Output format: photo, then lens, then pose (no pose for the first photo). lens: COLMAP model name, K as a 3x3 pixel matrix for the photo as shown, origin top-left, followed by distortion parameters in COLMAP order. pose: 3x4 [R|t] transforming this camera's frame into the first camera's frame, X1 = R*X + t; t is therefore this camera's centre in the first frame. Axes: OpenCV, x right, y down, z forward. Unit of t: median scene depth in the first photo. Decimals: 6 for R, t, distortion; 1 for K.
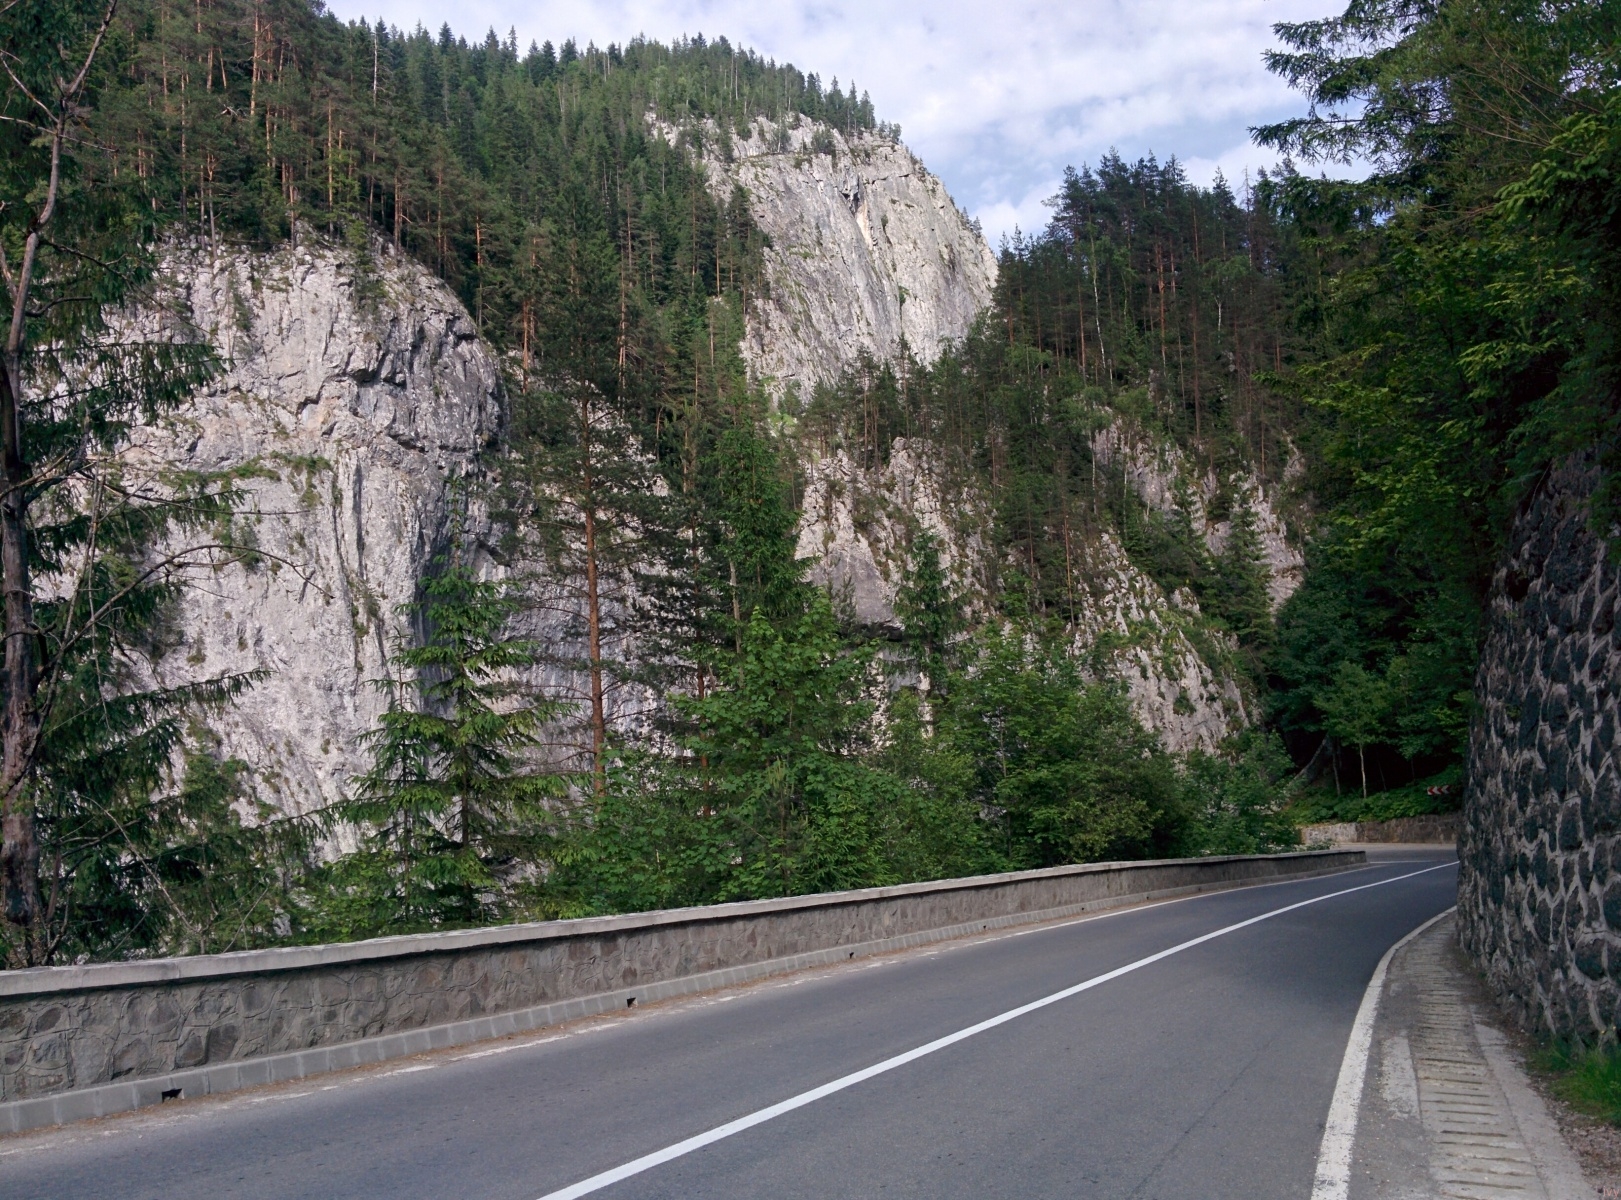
lens RADIAL K [[1443.1, 0, 824.2], [0, 1443.1, 600.6], [0, 0, 1]] dist [0.081164, -0.086989]
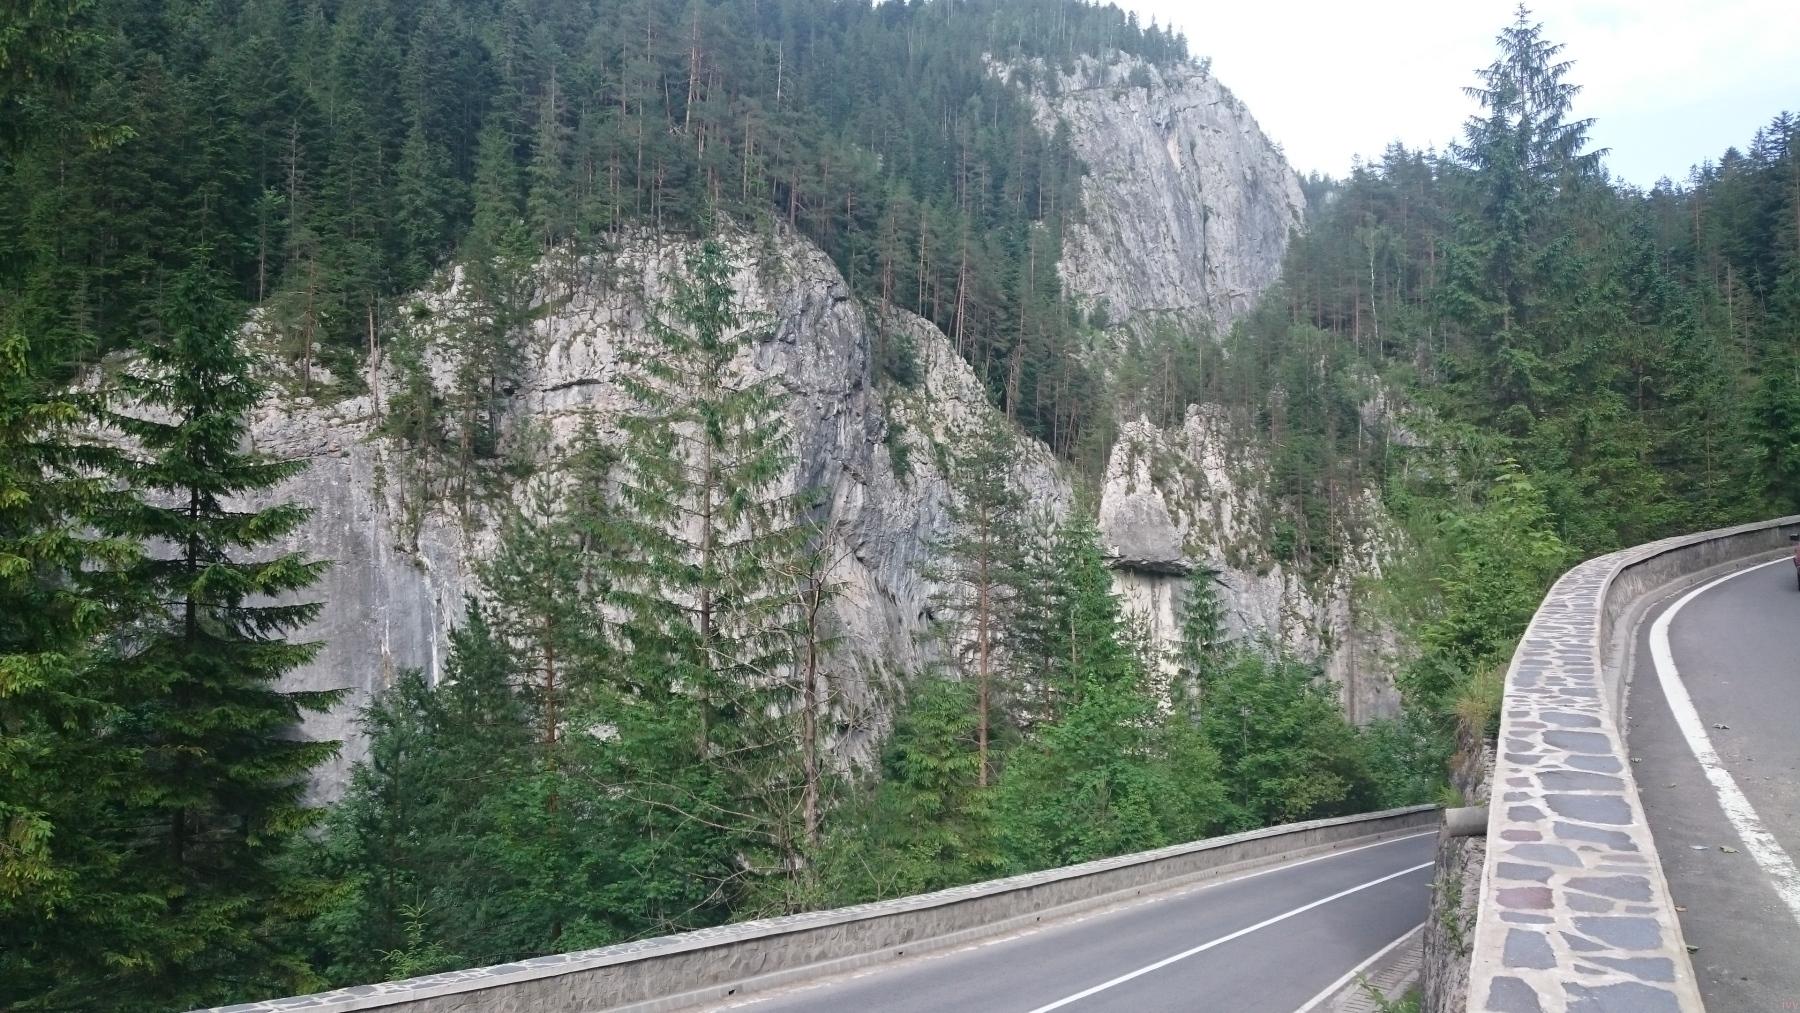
lens RADIAL K [[1361.5, 0, 923.5], [0, 1361.5, 472.3], [0, 0, 1]] dist [0.026874, -0.013097]
pose [[0.988803, 0.045710, -0.142053, -0.005560], [-0.043926, 0.998912, 0.015675, -0.055875], [0.142615, -0.009259, 0.989735, -0.140312]]
